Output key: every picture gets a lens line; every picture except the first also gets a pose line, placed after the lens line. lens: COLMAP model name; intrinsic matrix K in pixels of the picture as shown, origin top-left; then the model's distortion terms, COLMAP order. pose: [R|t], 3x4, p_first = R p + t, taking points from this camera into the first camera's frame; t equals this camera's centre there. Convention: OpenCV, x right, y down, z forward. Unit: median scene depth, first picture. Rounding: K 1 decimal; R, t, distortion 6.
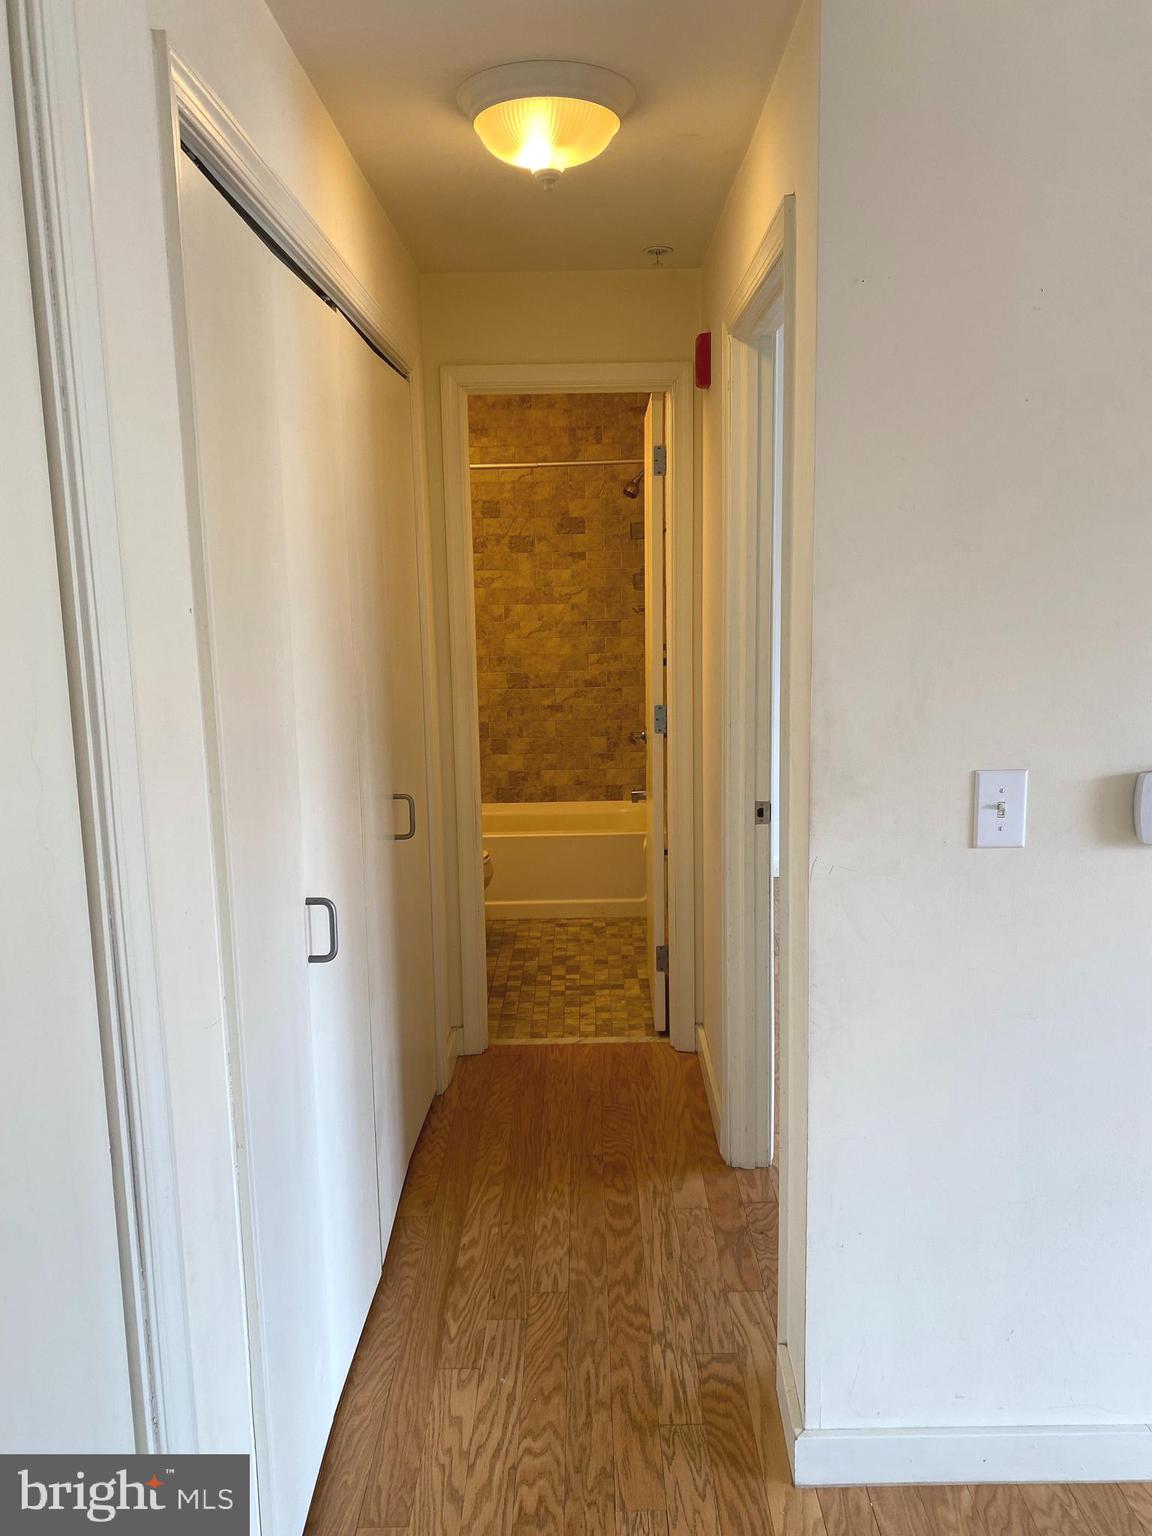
lens RADIAL K [[1172.7, 0, 576.0], [0, 1172.7, 768.0], [0, 0, 1]] dist [0.009143, -0.004076]
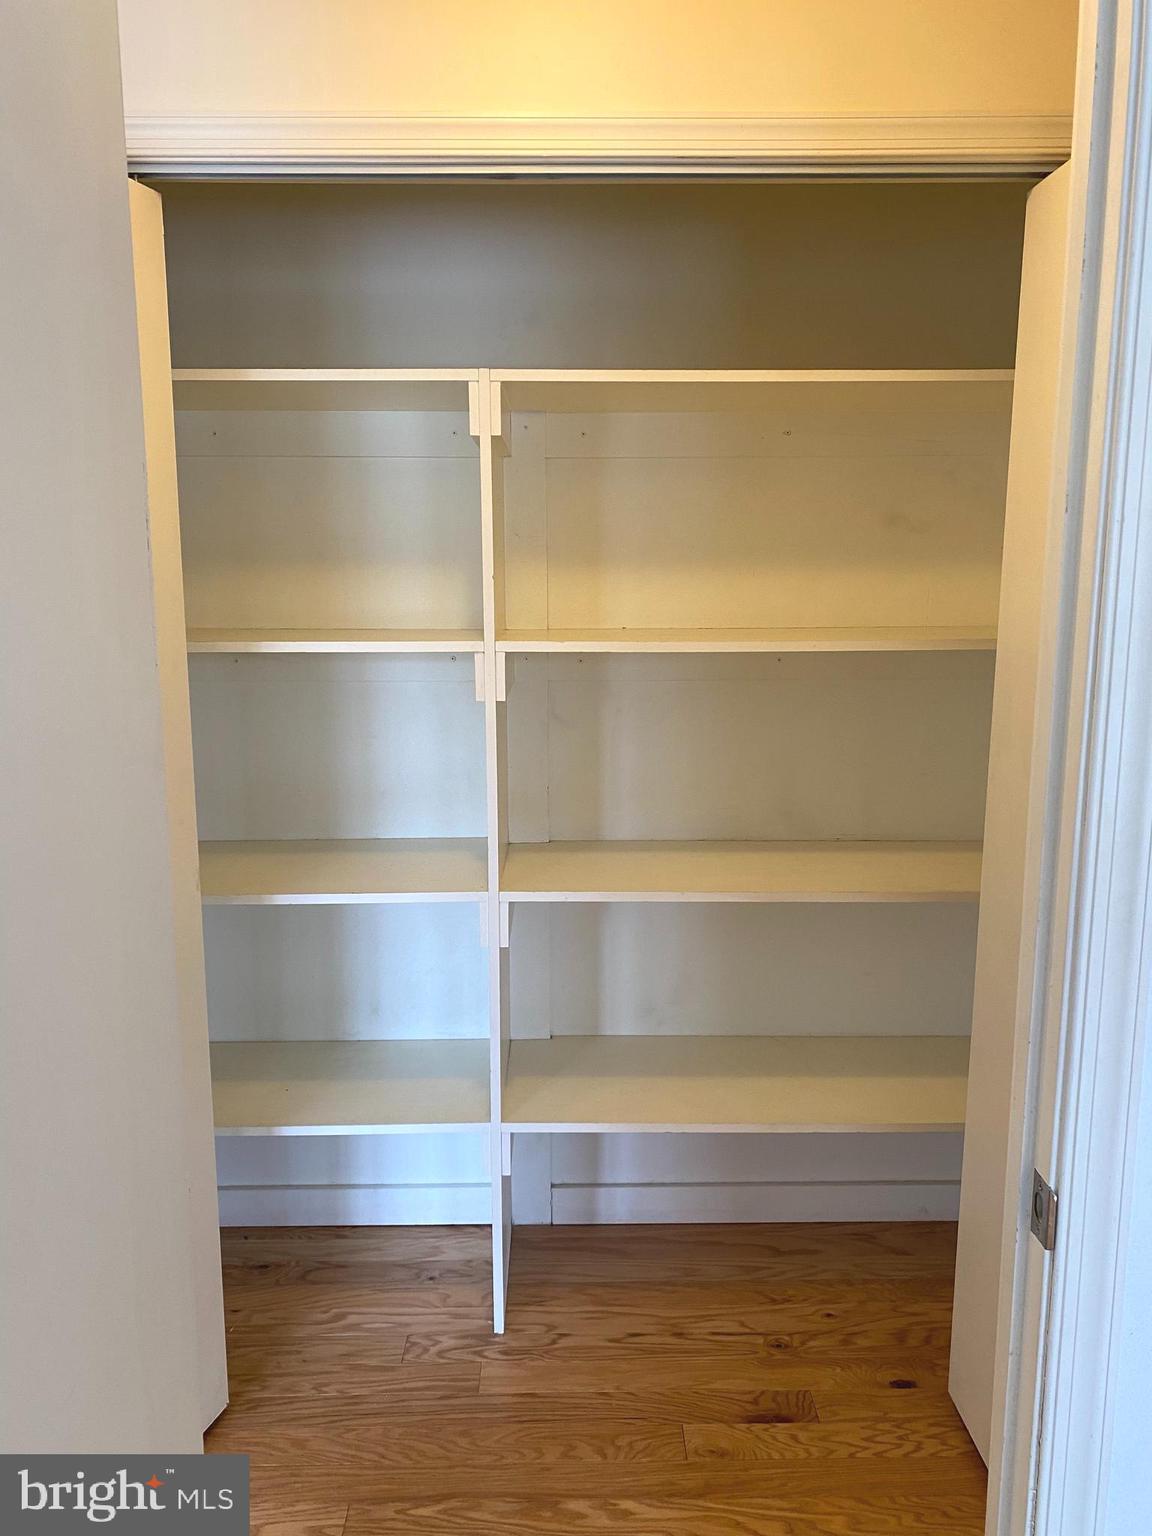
lens RADIAL K [[1172.7, 0, 576.0], [0, 1172.7, 768.0], [0, 0, 1]] dist [0.009143, -0.004076]
pose [[0.020717, 0.189372, -0.981687, 0.516822], [-0.161513, 0.969634, 0.183639, -0.144936], [0.986653, 0.154751, 0.050674, 0.891244]]
